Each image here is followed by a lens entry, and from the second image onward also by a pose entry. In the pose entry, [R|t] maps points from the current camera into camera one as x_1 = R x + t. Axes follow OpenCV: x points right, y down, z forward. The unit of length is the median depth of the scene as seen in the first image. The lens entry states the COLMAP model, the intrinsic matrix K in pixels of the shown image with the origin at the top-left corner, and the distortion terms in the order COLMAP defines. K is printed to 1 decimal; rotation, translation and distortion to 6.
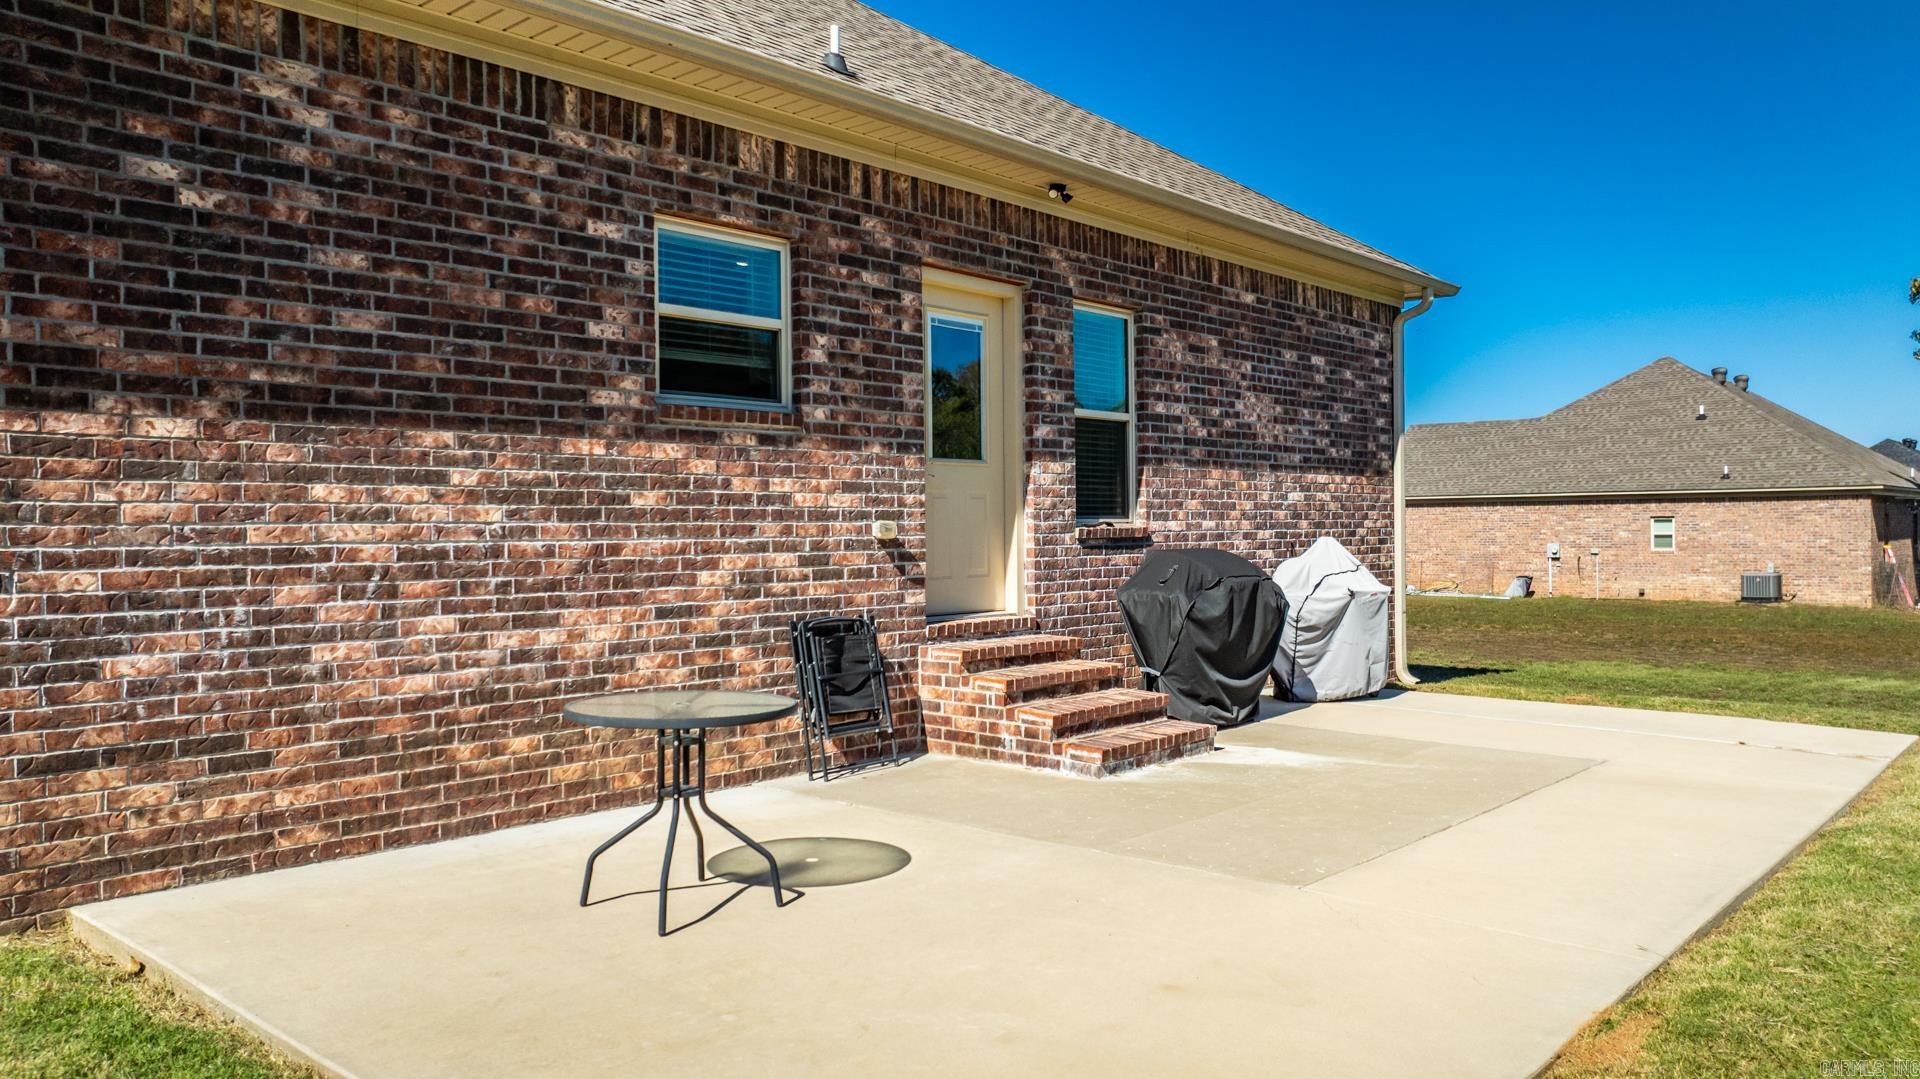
lens RADIAL K [[1363.9, 0, 960.0], [0, 1363.9, 539.5], [0, 0, 1]] dist [-0.020730, -0.002726]
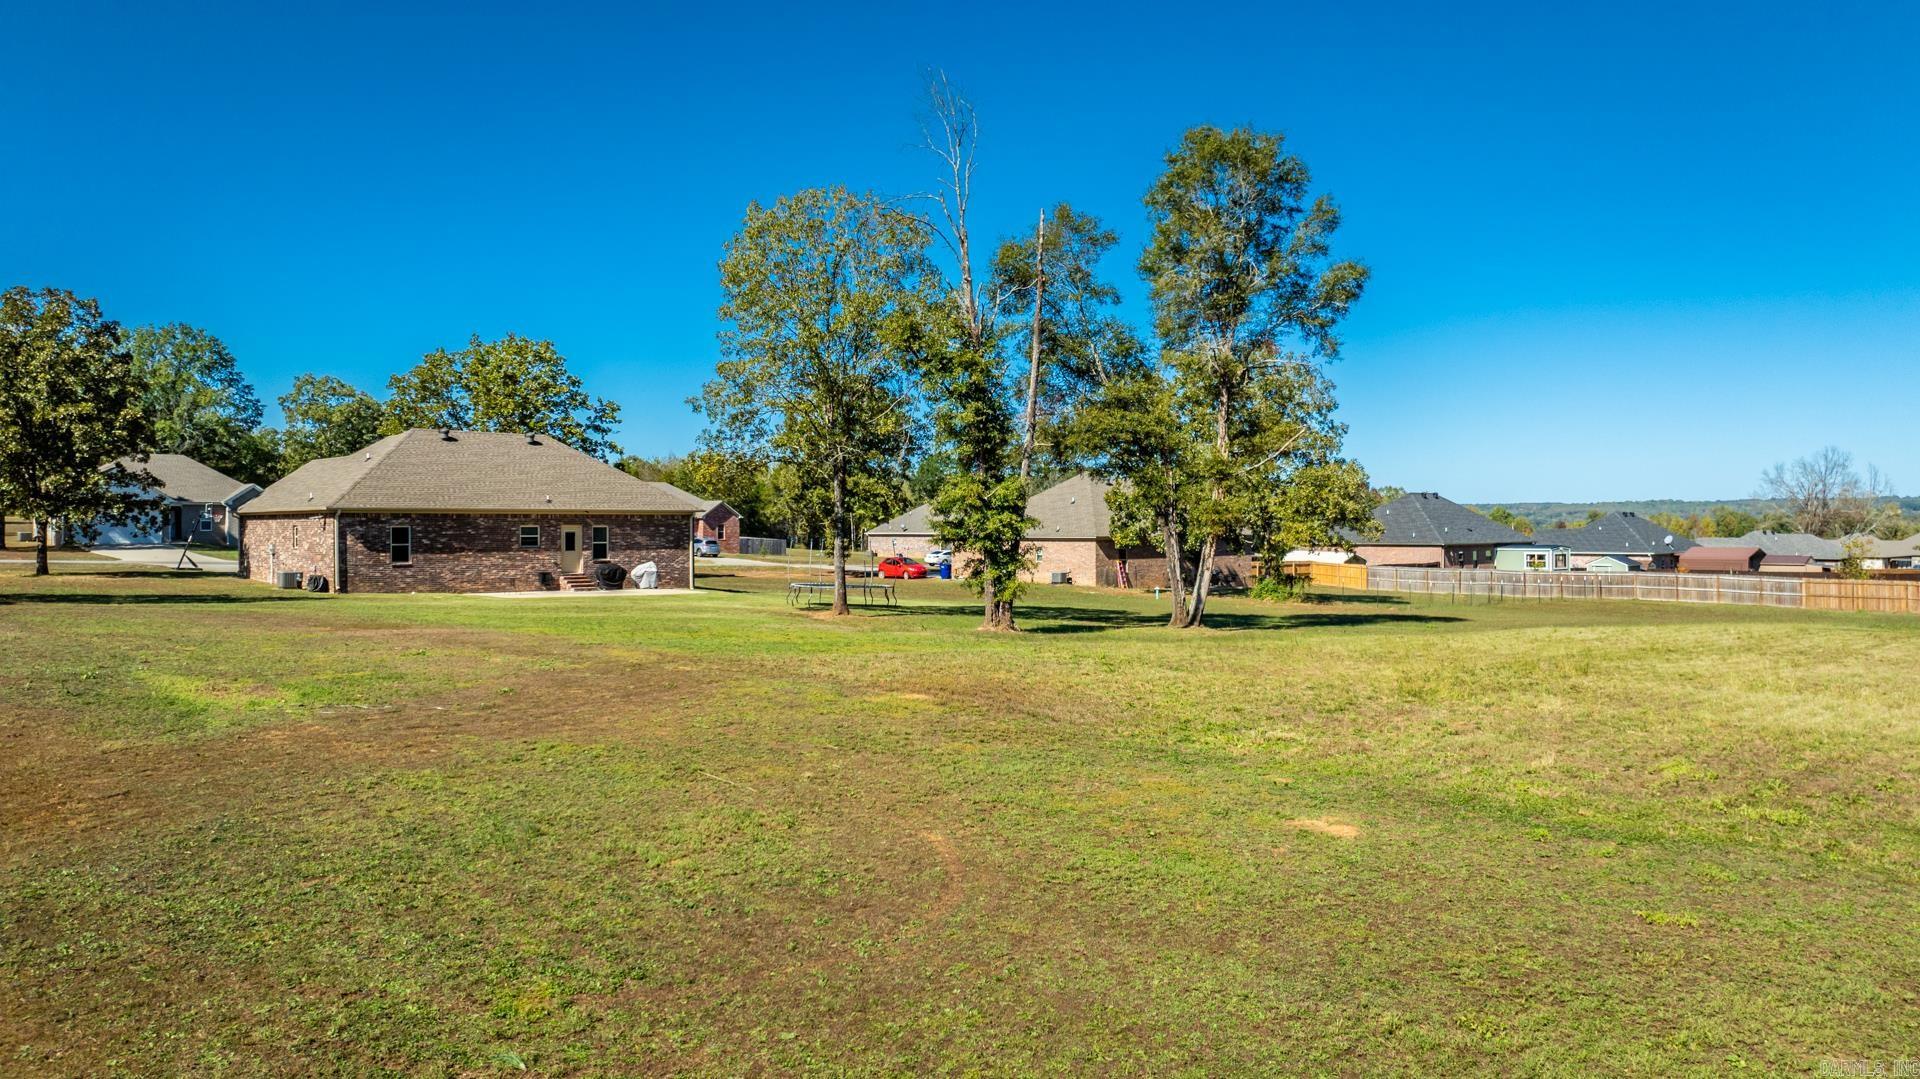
lens RADIAL K [[1364.2, 0, 960.0], [0, 1364.2, 539.5], [0, 0, 1]] dist [-0.011092, 0.000207]
pose [[0.994442, 0.008928, -0.104907, 3.289701], [-0.008646, 0.999958, 0.003136, -0.188203], [0.104931, -0.002211, 0.994477, -6.958623]]
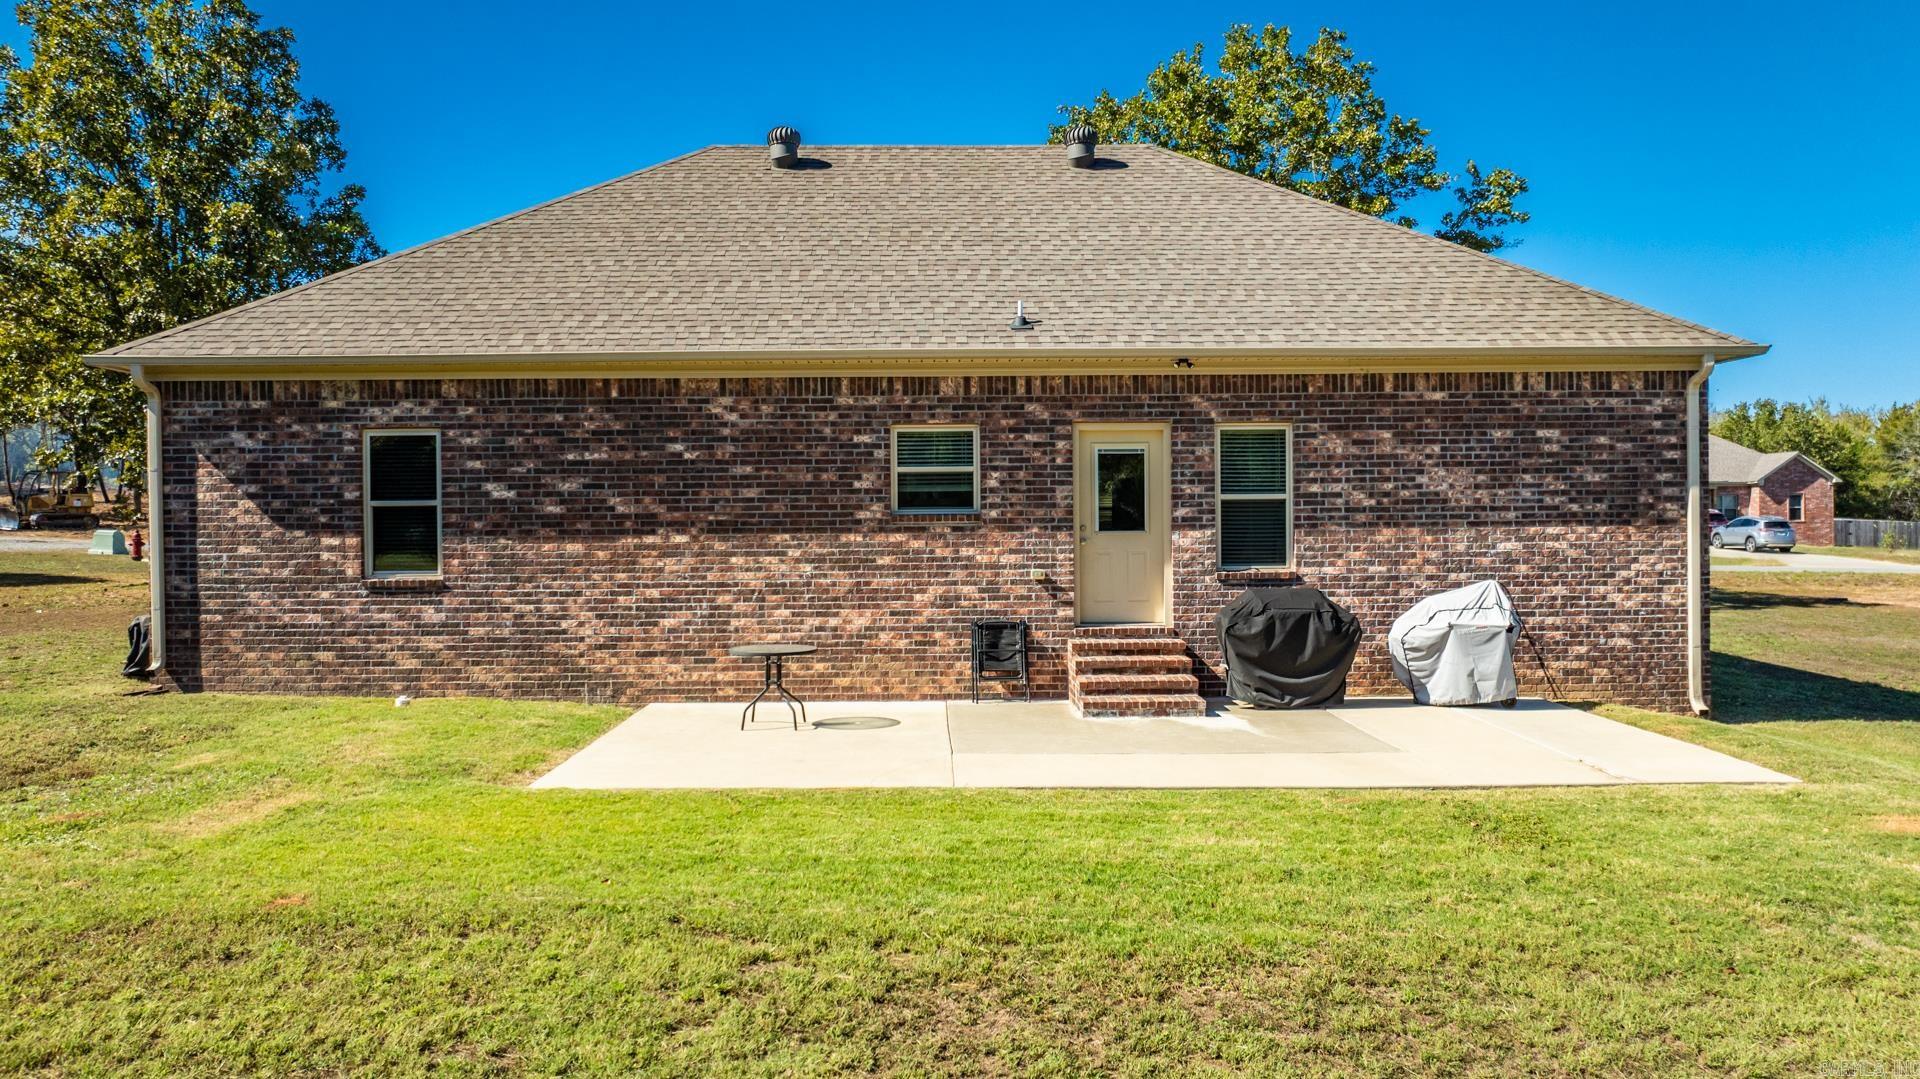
lens RADIAL K [[1363.9, 0, 960.0], [0, 1363.9, 539.5], [0, 0, 1]] dist [-0.020730, -0.002726]
pose [[0.678026, 0.012698, -0.734929, 1.316885], [-0.003139, 0.999892, 0.014380, -0.086126], [0.735032, -0.007443, 0.677992, -0.343712]]
